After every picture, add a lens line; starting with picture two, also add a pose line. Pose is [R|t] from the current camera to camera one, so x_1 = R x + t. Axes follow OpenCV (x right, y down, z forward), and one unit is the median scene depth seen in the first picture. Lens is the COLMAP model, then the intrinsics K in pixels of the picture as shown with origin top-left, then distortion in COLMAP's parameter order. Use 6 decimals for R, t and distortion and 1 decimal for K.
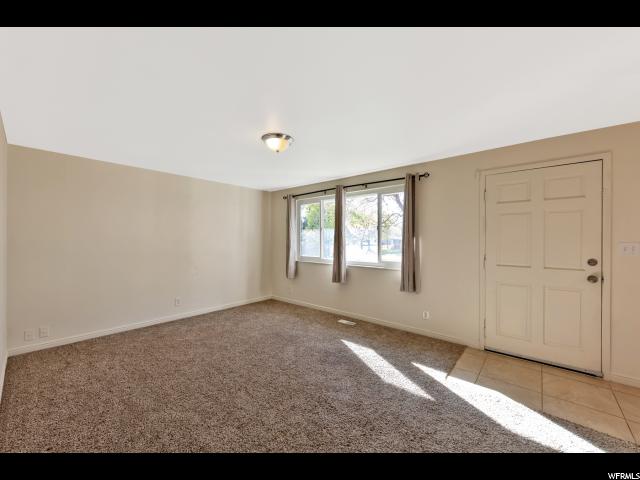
lens RADIAL K [[255.0, 0, 321.6], [0, 255.0, 238.9], [0, 0, 1]] dist [0.001250, 0.000090]
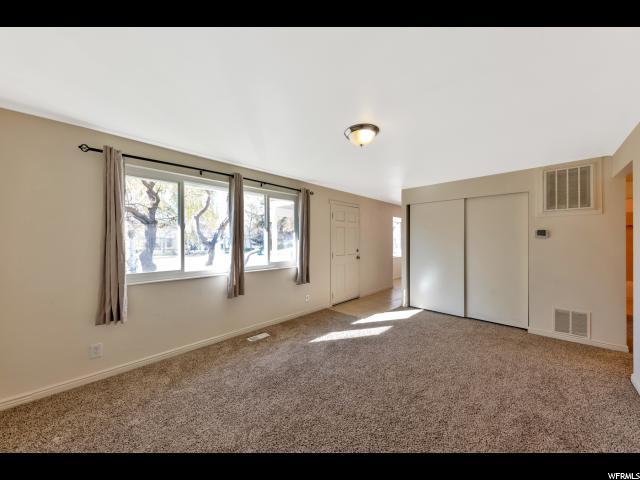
lens RADIAL K [[233.5, 0, 320.0], [0, 233.5, 239.2], [0, 0, 1]] dist [0.001597, 0.000145]
pose [[0.056322, 0.006258, 0.998393, -0.851709], [-0.000292, 0.999980, -0.006252, -0.000593], [-0.998413, 0.000061, 0.056323, 0.924326]]
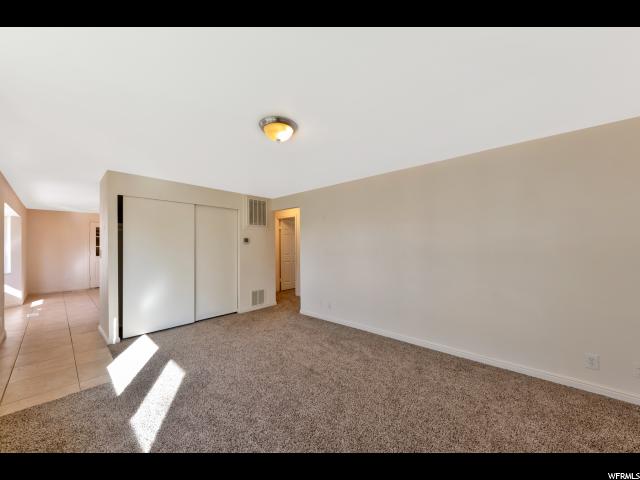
lens RADIAL K [[236.8, 0, 320.8], [0, 236.8, 246.1], [0, 0, 1]] dist [-0.001274, -0.000221]
pose [[-0.999982, 0.004951, -0.003513, -0.253478], [0.004946, 0.999987, 0.001244, 0.001267], [0.003519, 0.001227, -0.999993, 1.481271]]
